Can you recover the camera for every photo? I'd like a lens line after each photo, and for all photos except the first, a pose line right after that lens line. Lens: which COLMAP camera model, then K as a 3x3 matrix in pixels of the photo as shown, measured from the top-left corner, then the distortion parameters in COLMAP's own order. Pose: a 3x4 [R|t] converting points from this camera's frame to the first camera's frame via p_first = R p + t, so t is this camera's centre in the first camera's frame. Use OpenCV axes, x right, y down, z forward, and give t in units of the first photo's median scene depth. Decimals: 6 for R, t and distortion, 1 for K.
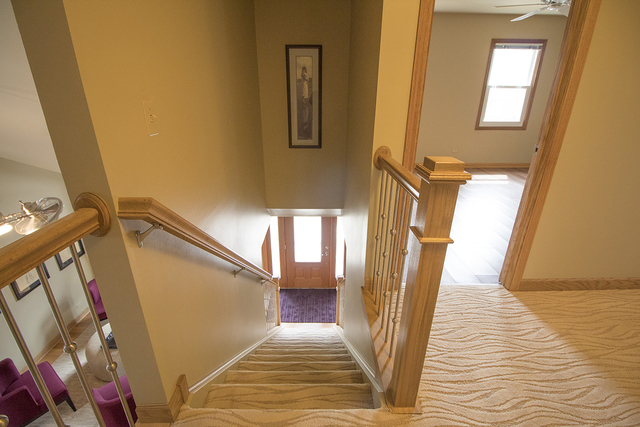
lens RADIAL K [[295.8, 0, 320.3], [0, 295.8, 211.5], [0, 0, 1]] dist [-0.002789, -0.001539]
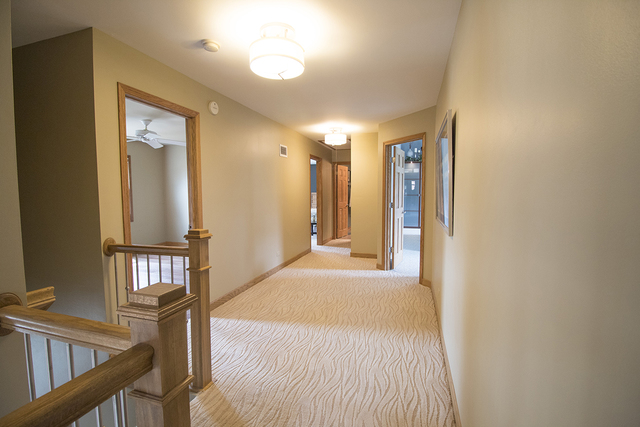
lens RADIAL K [[295.8, 0, 319.4], [0, 295.8, 213.9], [0, 0, 1]] dist [-0.002789, -0.001539]
pose [[0.318085, -0.074743, 0.945111, -0.707498], [0.351939, 0.934964, -0.044508, 0.064773], [-0.880319, 0.346779, 0.323703, -0.267798]]
